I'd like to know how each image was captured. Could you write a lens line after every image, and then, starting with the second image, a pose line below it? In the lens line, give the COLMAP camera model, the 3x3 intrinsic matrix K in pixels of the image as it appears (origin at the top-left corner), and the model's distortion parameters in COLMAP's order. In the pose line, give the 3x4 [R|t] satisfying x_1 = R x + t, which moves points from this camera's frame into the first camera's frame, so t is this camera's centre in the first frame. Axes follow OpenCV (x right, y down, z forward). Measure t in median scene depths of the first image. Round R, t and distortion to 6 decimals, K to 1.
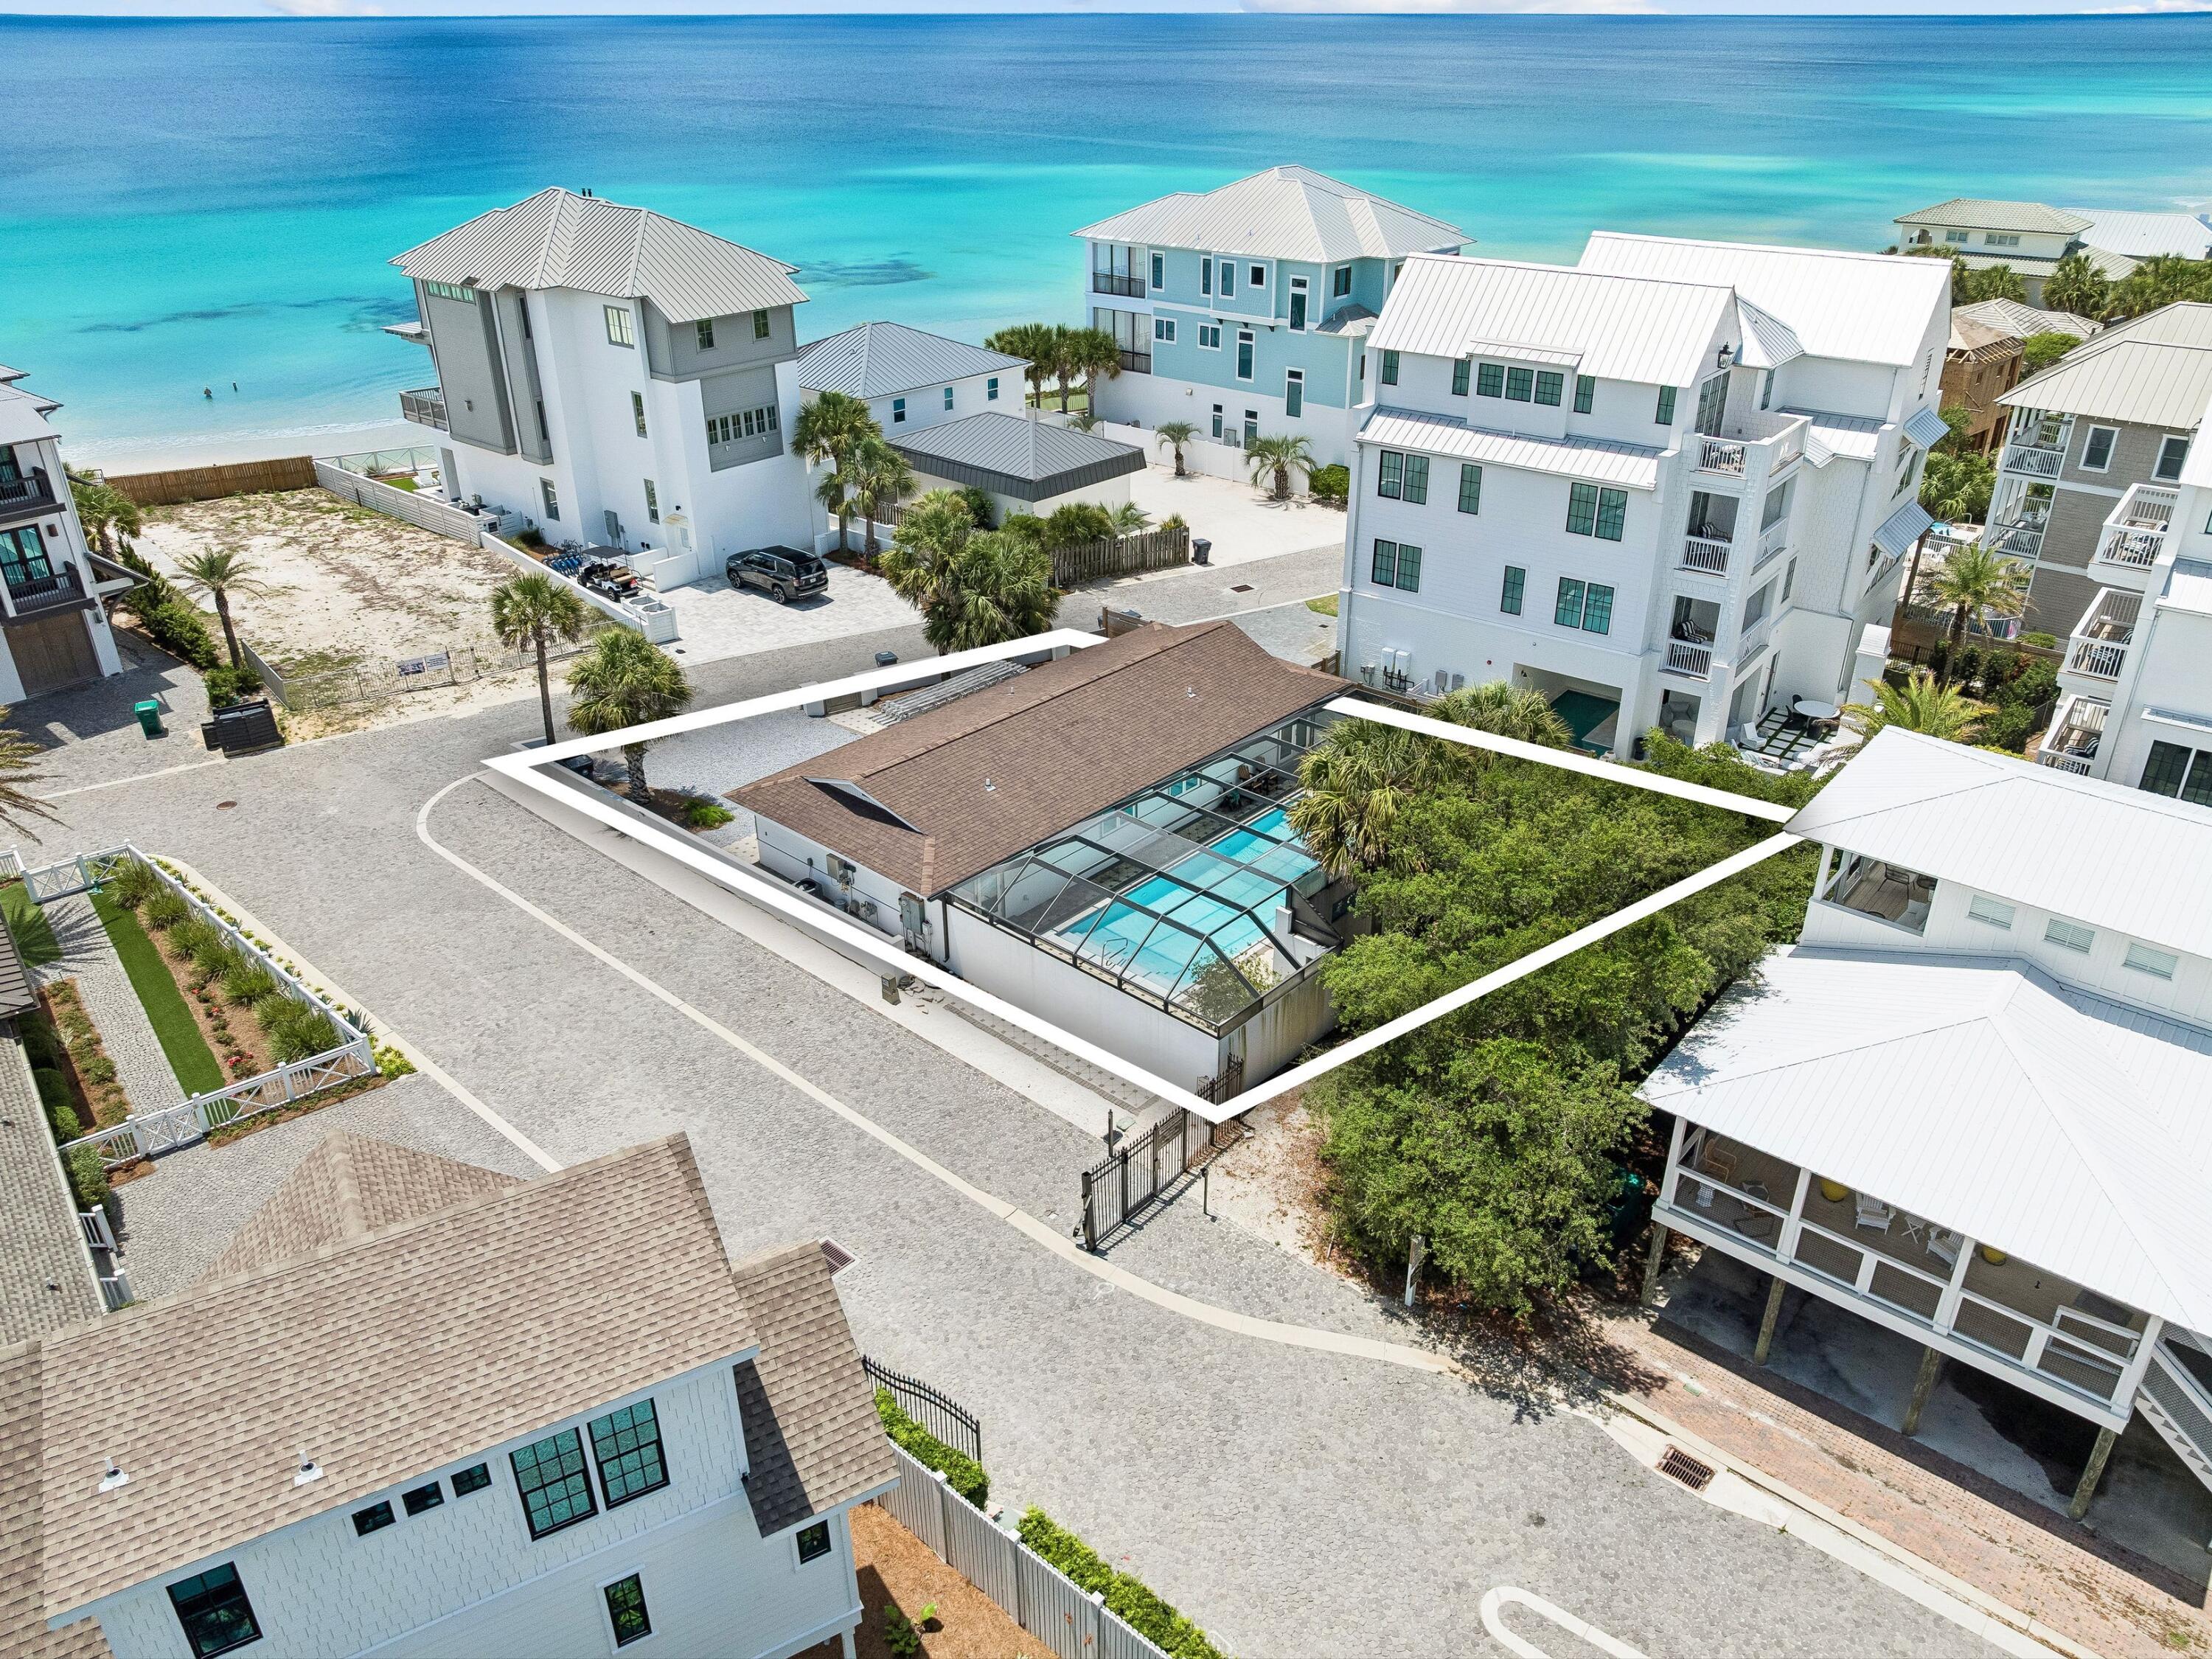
lens RADIAL K [[1587.3, 0, 1106.0], [0, 1587.3, 877.8], [0, 0, 1]] dist [0.002009, -0.000713]
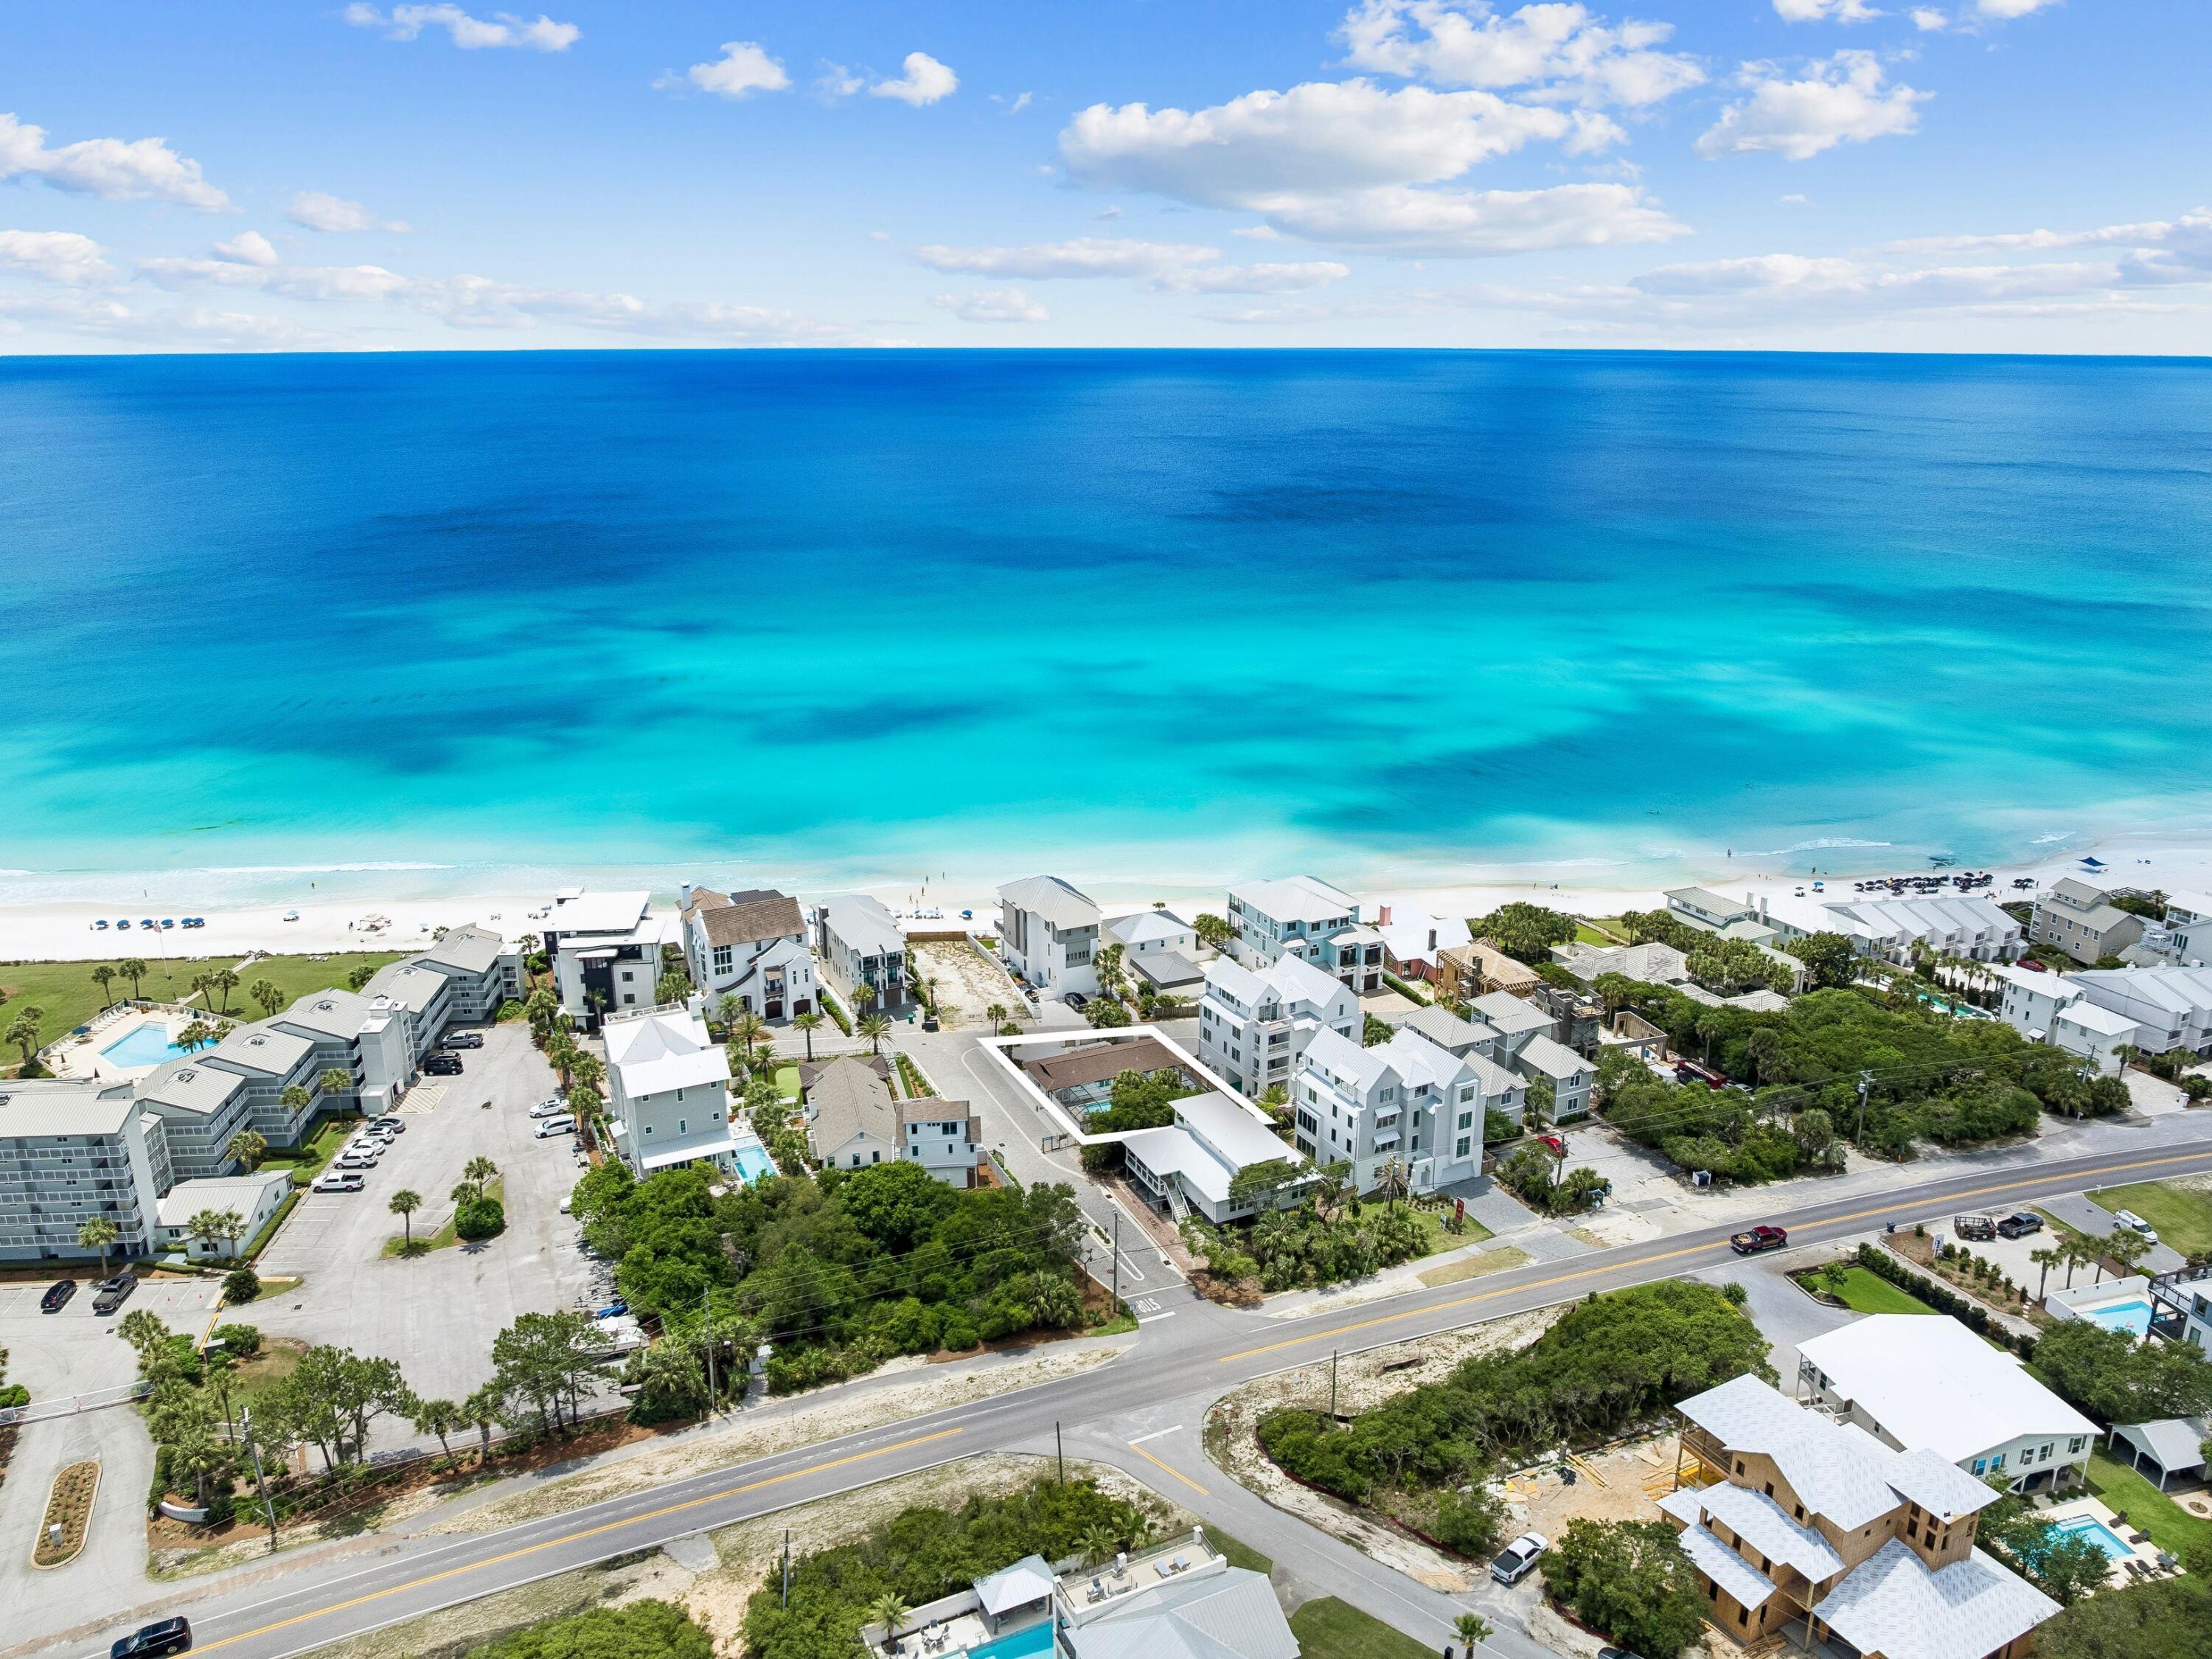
lens RADIAL K [[1587.3, 0, 1106.0], [0, 1587.3, 877.8], [0, 0, 1]] dist [0.002009, -0.000713]
pose [[0.918257, 0.137014, -0.371525, 1.232158], [-0.200039, 0.970217, -0.136611, 0.004445], [0.341742, 0.199764, 0.918317, -2.464127]]
